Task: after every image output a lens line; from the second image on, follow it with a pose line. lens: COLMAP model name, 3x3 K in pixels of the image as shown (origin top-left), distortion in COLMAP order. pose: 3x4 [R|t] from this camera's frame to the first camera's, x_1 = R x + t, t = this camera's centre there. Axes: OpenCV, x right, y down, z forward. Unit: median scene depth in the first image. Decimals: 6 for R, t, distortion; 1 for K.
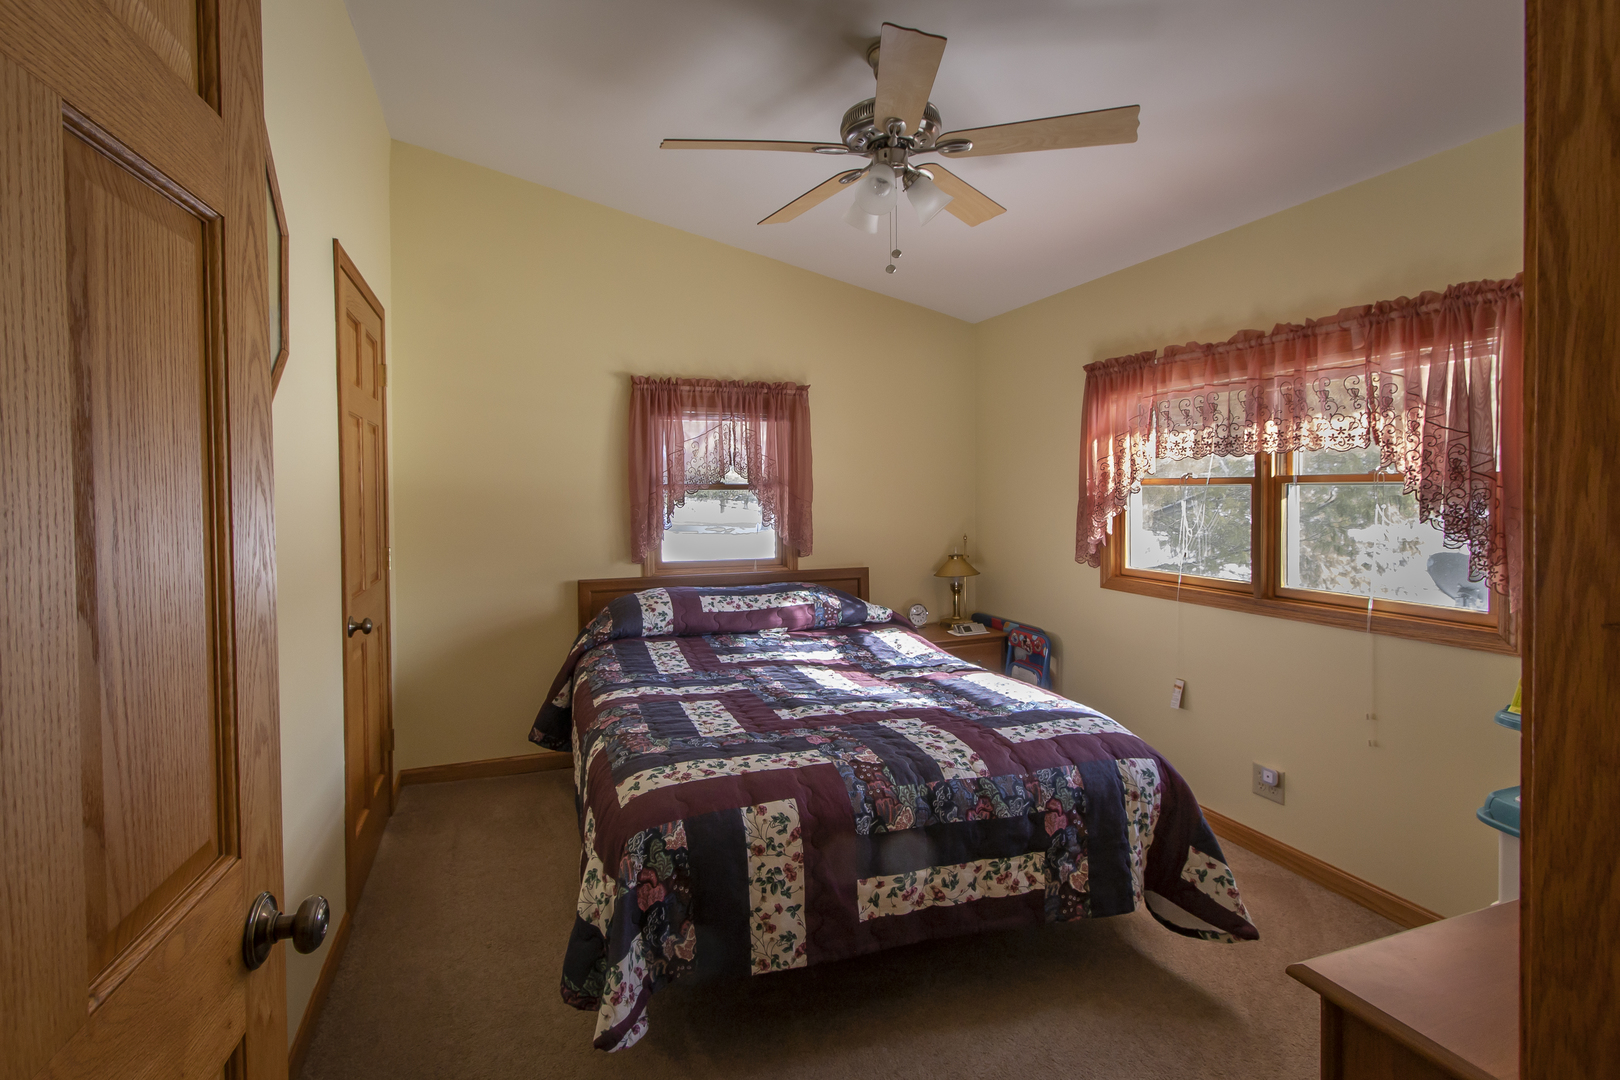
lens RADIAL K [[766.8, 0, 808.8], [0, 766.8, 529.9], [0, 0, 1]] dist [-0.000995, -0.000327]
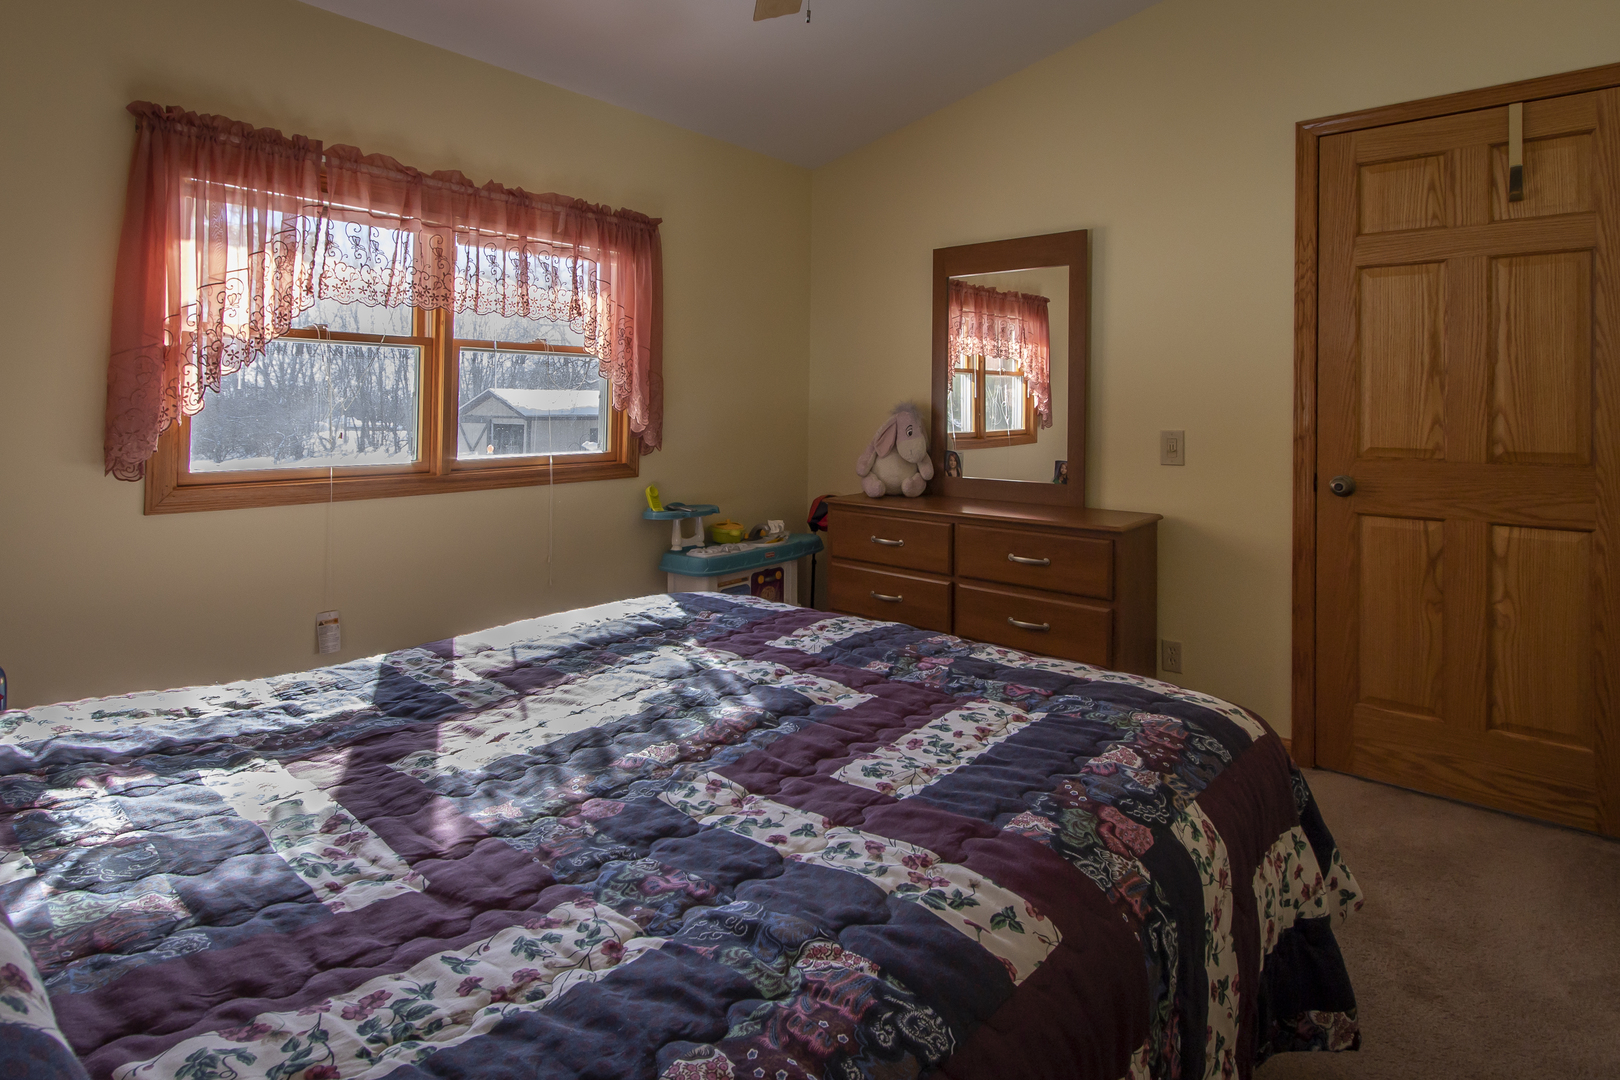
lens RADIAL K [[766.8, 0, 808.8], [0, 766.8, 529.9], [0, 0, 1]] dist [-0.000995, -0.000327]
pose [[-0.388238, -0.145029, 0.910076, -0.447047], [0.033914, 0.984622, 0.171376, 0.009296], [-0.920935, 0.097400, -0.377349, 0.985829]]
